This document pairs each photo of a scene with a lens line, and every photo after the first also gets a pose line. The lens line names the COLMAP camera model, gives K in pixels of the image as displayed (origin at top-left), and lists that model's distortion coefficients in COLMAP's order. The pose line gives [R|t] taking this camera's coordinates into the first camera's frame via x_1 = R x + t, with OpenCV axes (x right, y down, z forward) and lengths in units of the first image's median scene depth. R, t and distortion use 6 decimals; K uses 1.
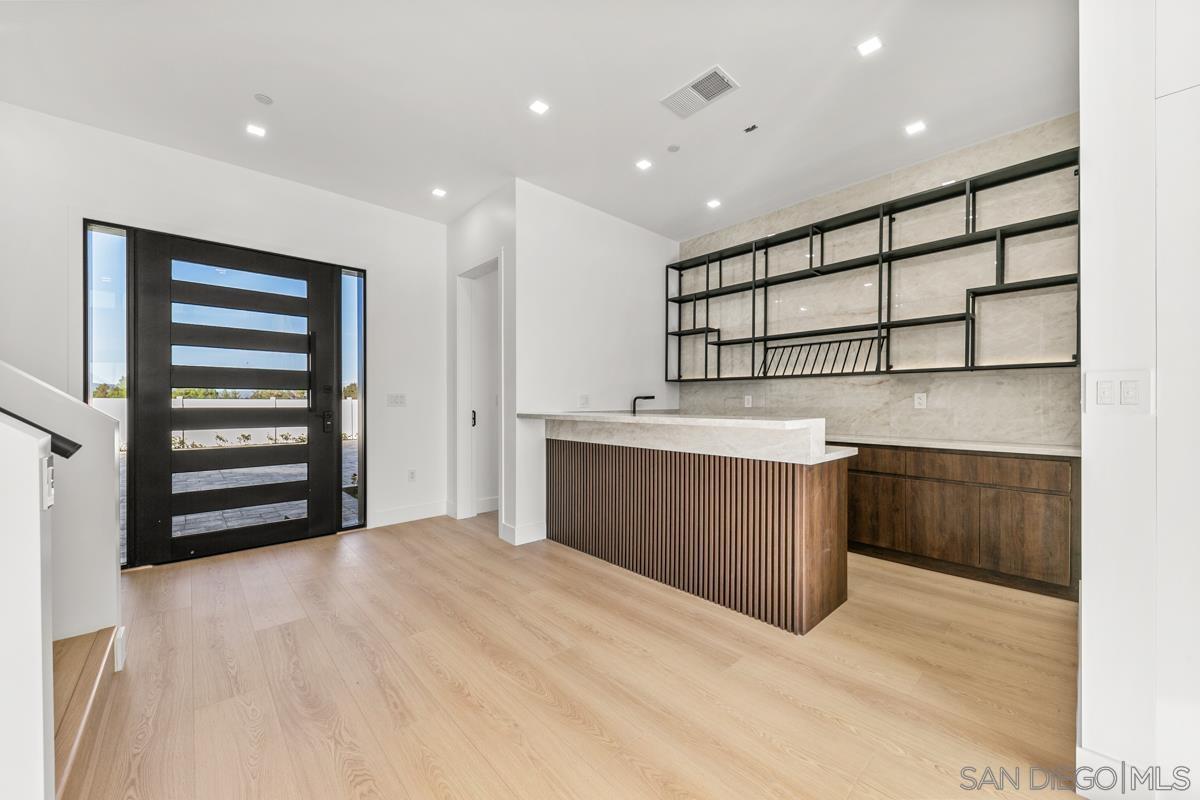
lens RADIAL K [[438.1, 0, 597.2], [0, 438.1, 403.1], [0, 0, 1]] dist [0.000441, 0.000079]
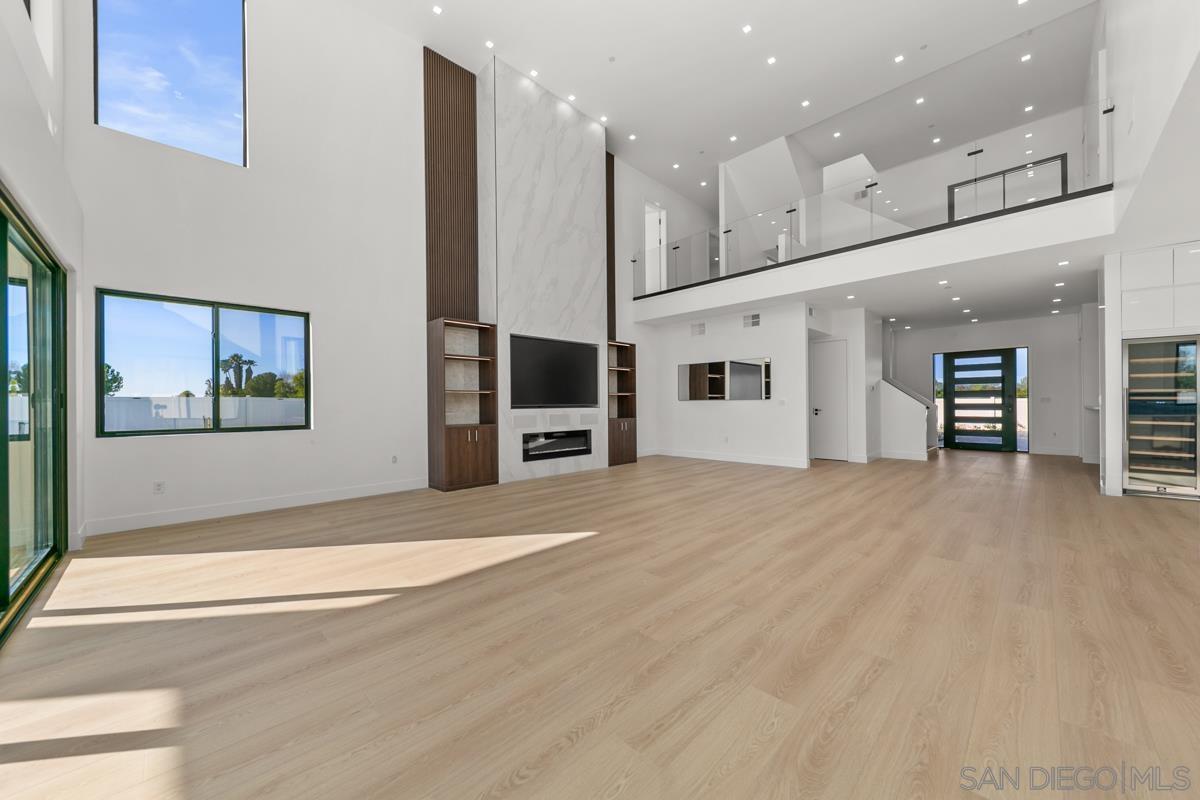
lens RADIAL K [[438.1, 0, 597.2], [0, 438.1, 403.1], [0, 0, 1]] dist [0.000441, 0.000079]
pose [[0.044209, -0.002424, -0.999019, 1.910302], [0.001441, 0.999996, -0.002362, 0.009835], [0.999021, -0.001335, 0.044212, -1.591172]]
